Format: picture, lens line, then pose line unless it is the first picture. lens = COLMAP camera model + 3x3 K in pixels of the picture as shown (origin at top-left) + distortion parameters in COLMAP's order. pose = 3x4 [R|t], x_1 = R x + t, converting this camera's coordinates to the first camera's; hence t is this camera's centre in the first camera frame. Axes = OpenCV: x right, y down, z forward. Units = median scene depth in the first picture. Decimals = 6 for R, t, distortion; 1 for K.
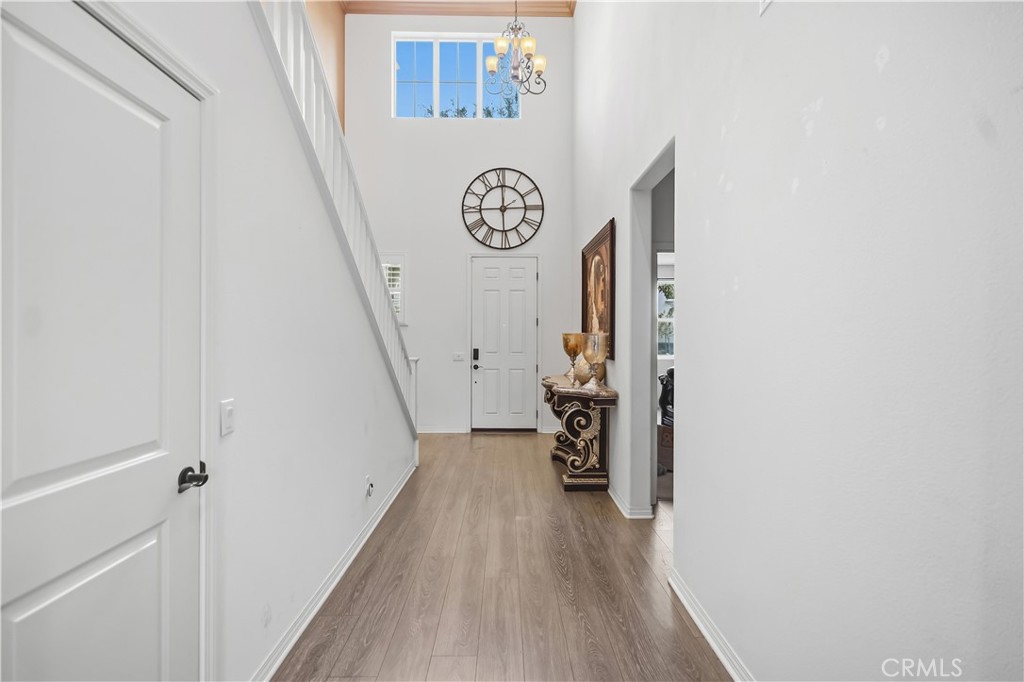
lens RADIAL K [[462.8, 0, 512.0], [0, 462.8, 341.0], [0, 0, 1]] dist [-0.002149, -0.000085]
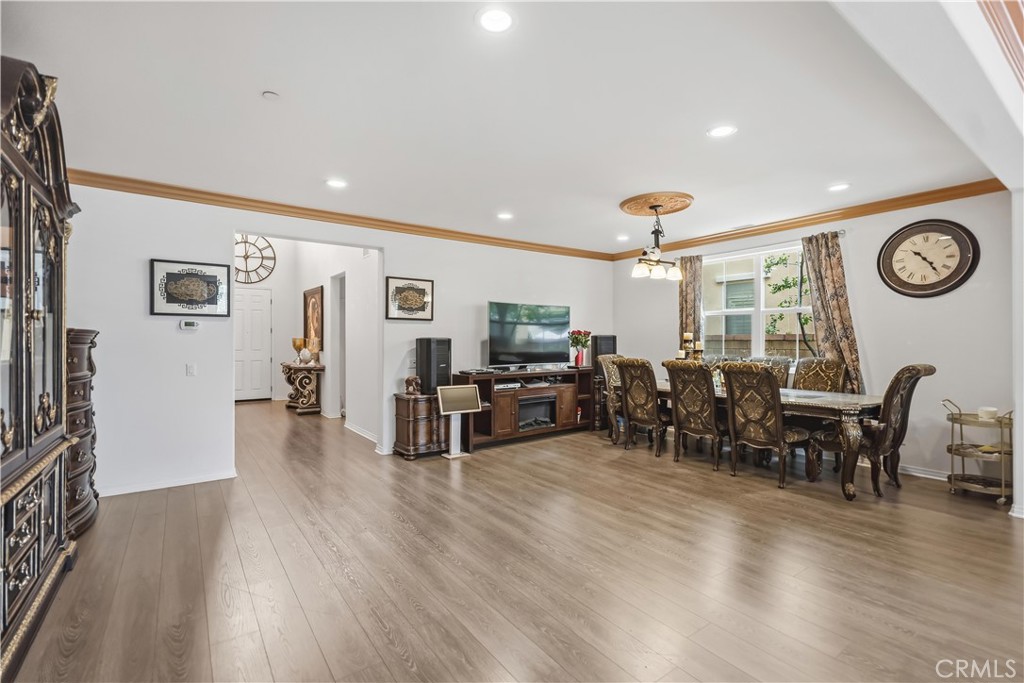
lens RADIAL K [[462.8, 0, 512.0], [0, 462.8, 341.5], [0, 0, 1]] dist [-0.002149, -0.000085]
pose [[0.819722, -0.004296, 0.572745, -0.233196], [0.005702, 0.999984, -0.000661, 0.002606], [-0.572733, 0.003807, 0.819733, -1.013421]]
